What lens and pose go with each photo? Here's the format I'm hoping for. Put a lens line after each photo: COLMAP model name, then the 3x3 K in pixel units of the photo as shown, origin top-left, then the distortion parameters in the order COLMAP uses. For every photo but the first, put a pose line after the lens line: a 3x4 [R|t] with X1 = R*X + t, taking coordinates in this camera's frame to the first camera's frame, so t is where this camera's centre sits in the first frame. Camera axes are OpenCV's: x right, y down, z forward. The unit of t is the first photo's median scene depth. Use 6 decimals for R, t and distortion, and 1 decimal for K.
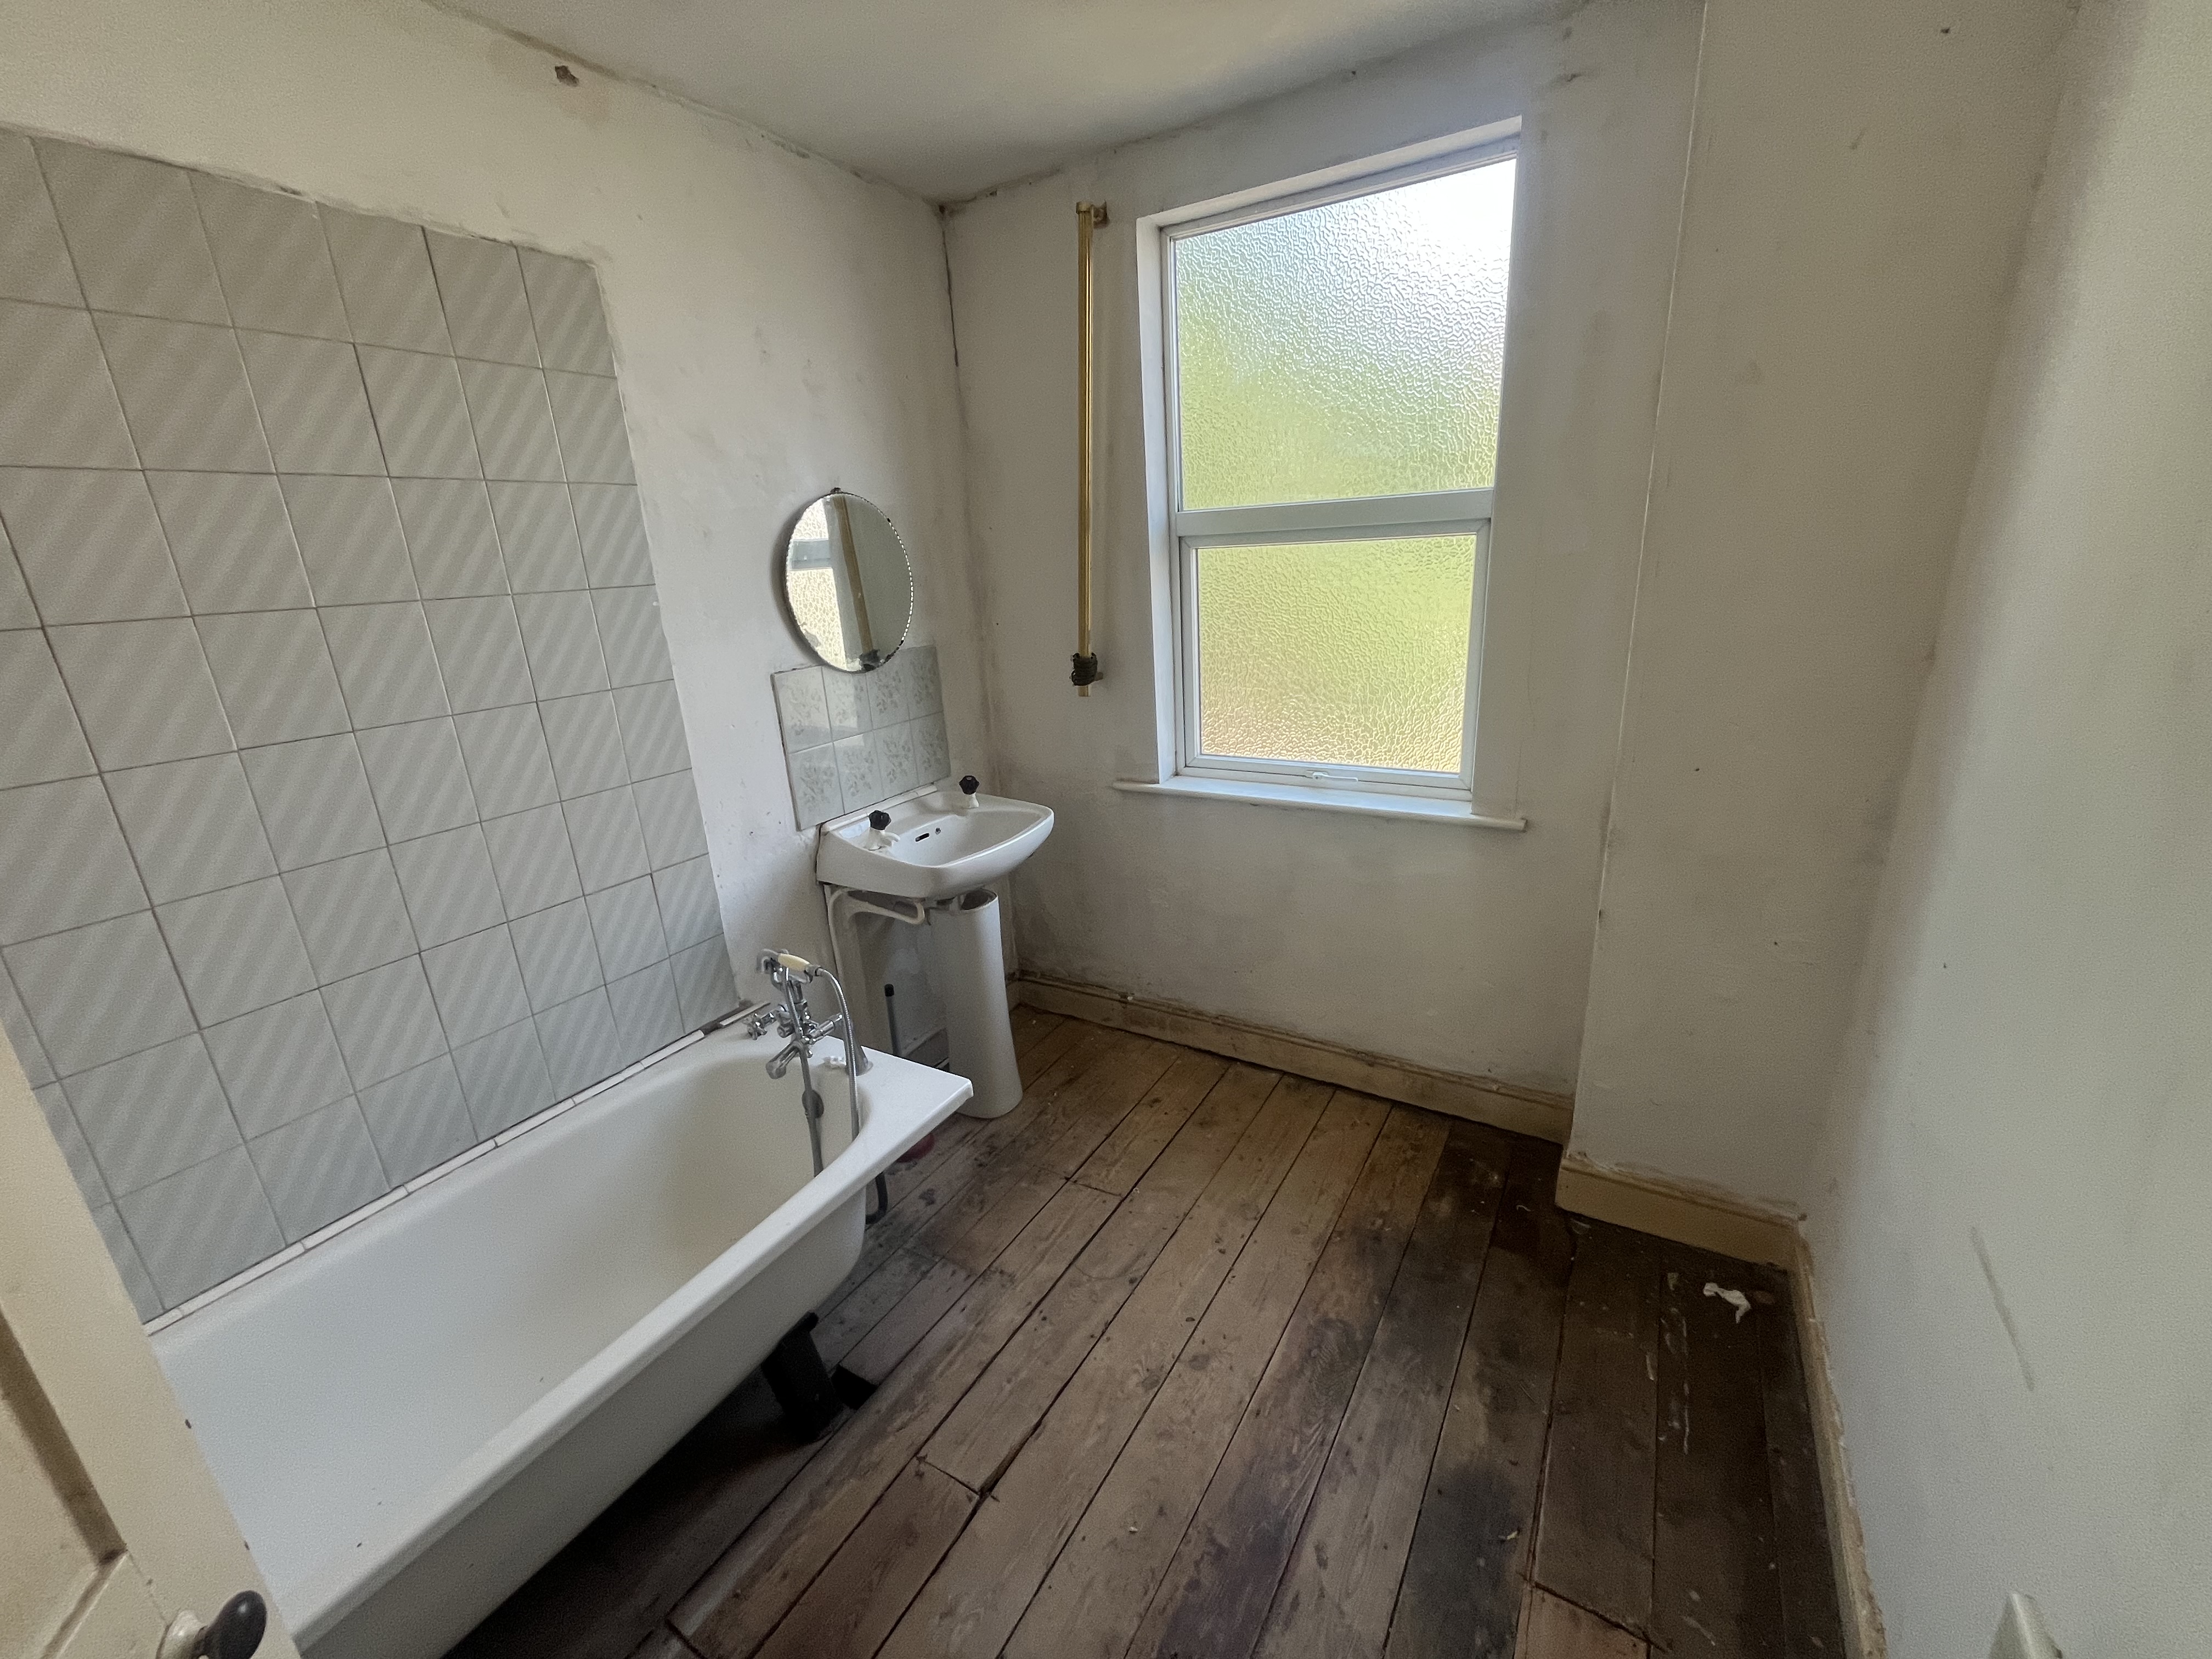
lens RADIAL K [[900.2, 0, 1097.8], [0, 900.2, 835.4], [0, 0, 1]] dist [-0.000411, -0.000004]
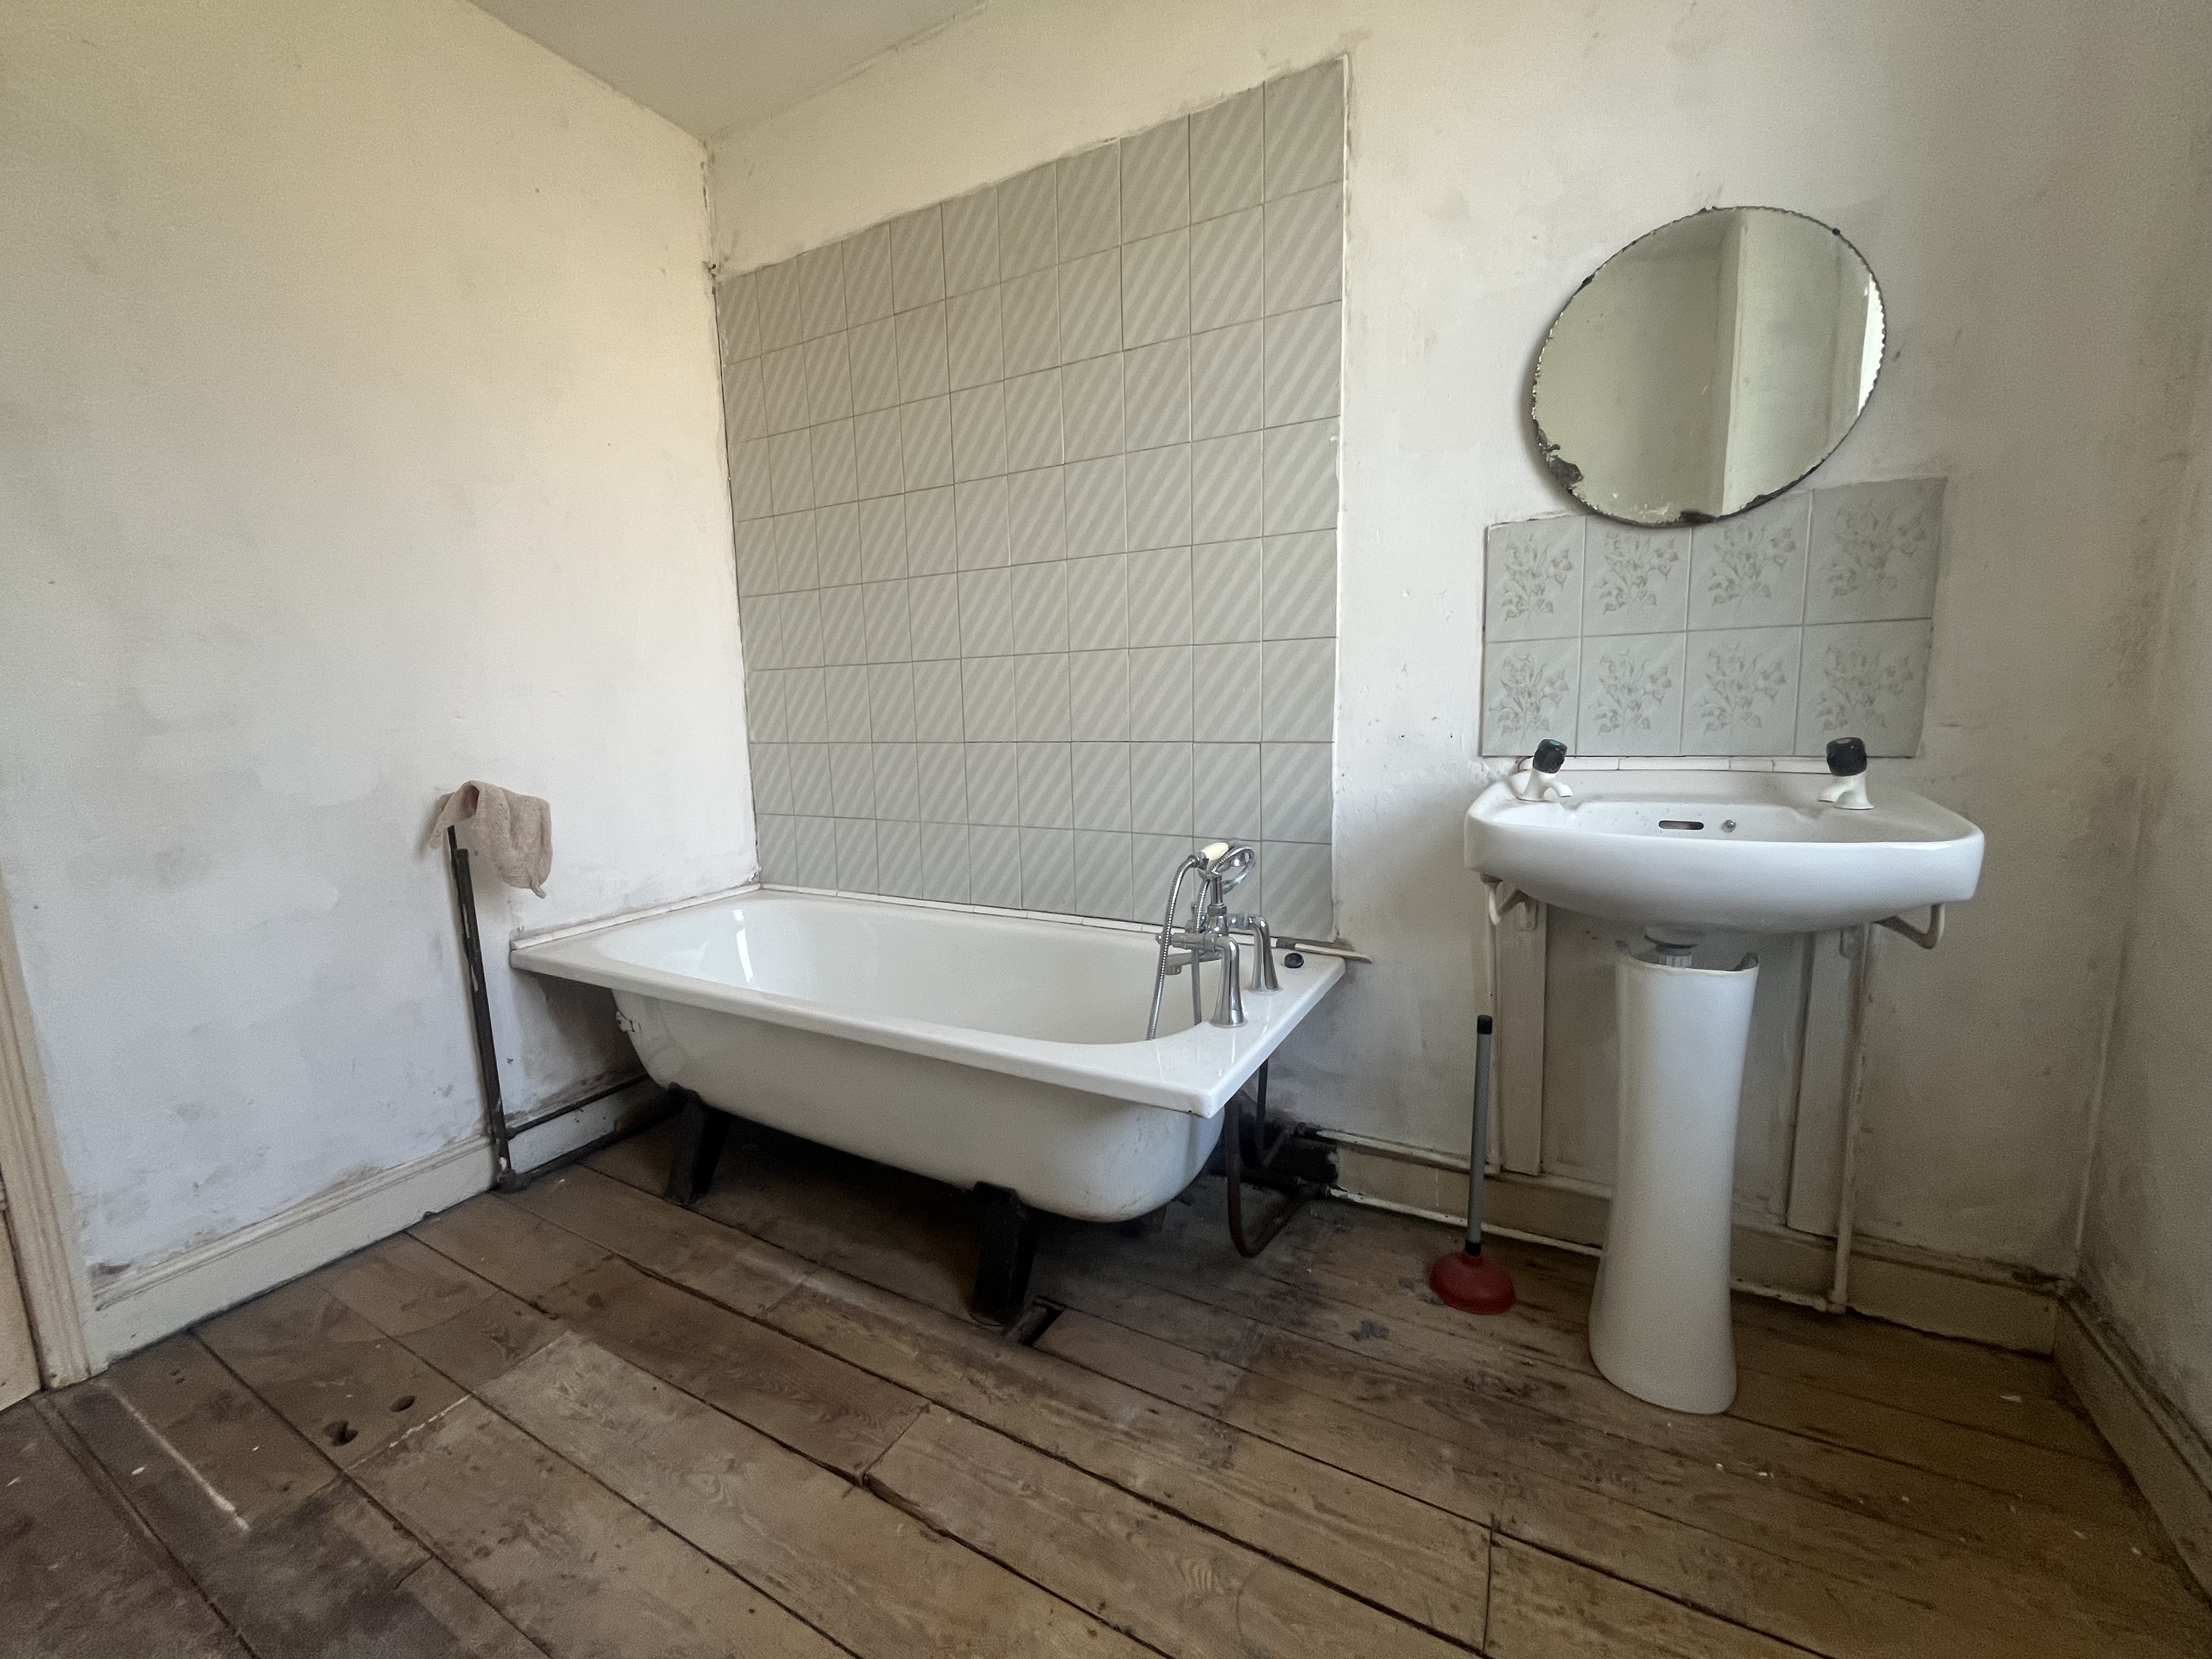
lens RADIAL K [[900.2, 0, 1097.8], [0, 900.2, 835.4], [0, 0, 1]] dist [-0.000411, -0.000004]
pose [[0.035710, 0.198486, -0.979453, 0.428008], [-0.282356, 0.942150, 0.180633, 0.013277], [0.958645, 0.270104, 0.089688, 0.798003]]
